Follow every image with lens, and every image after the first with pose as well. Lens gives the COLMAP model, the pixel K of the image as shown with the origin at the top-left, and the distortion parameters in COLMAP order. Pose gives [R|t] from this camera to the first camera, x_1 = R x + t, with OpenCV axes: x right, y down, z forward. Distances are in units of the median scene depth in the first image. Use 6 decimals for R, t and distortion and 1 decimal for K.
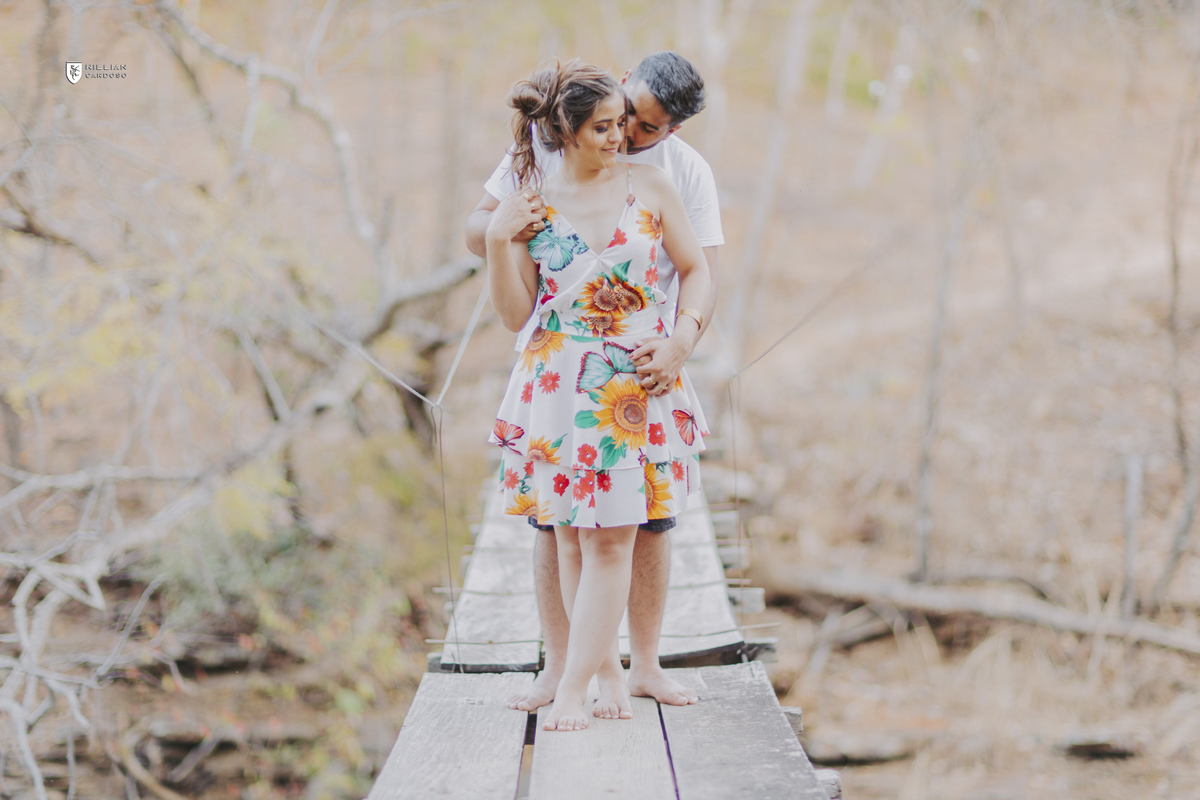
lens RADIAL K [[2816.1, 0, 600.0], [0, 2816.1, 400.0], [0, 0, 1]] dist [0.055510, -0.319807]
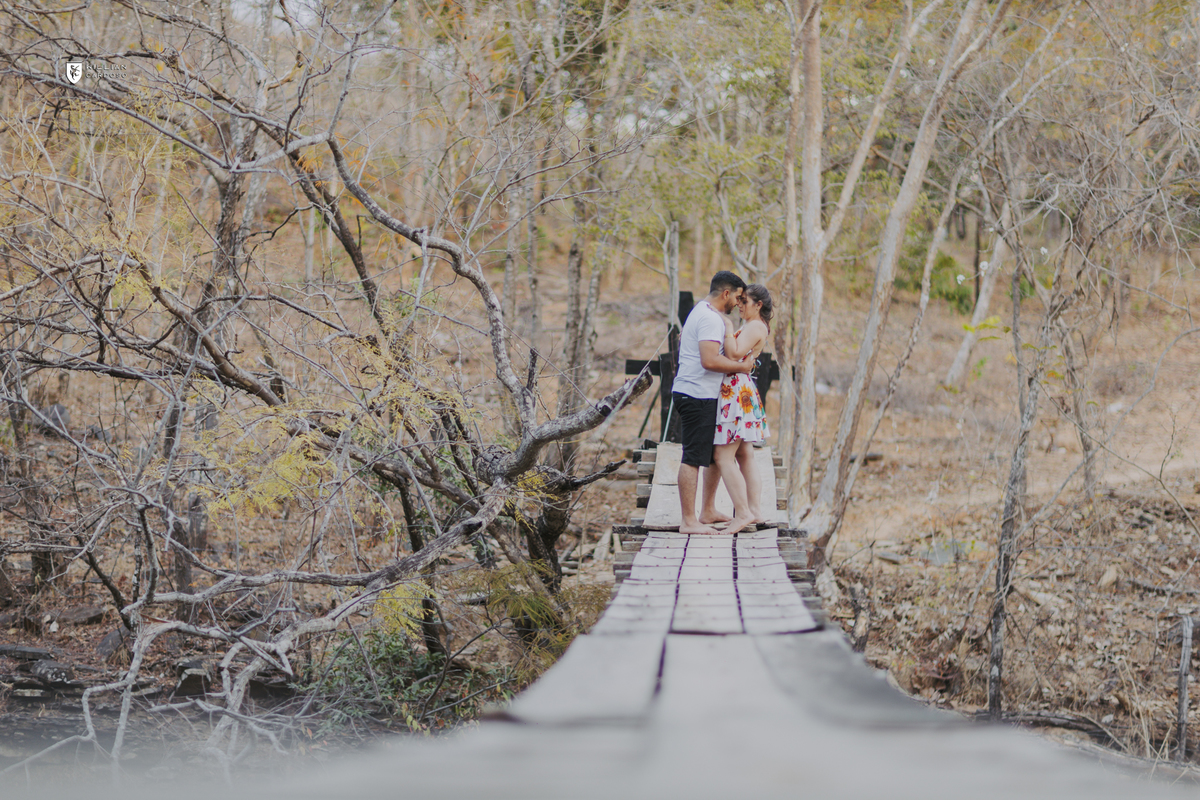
lens RADIAL K [[2816.1, 0, 600.0], [0, 2816.1, 400.0], [0, 0, 1]] dist [0.055510, -0.319807]
pose [[0.998959, 0.028766, -0.035410, -0.004091], [-0.031363, 0.996681, -0.075127, 0.025668], [0.033131, 0.076159, 0.996545, -0.115328]]
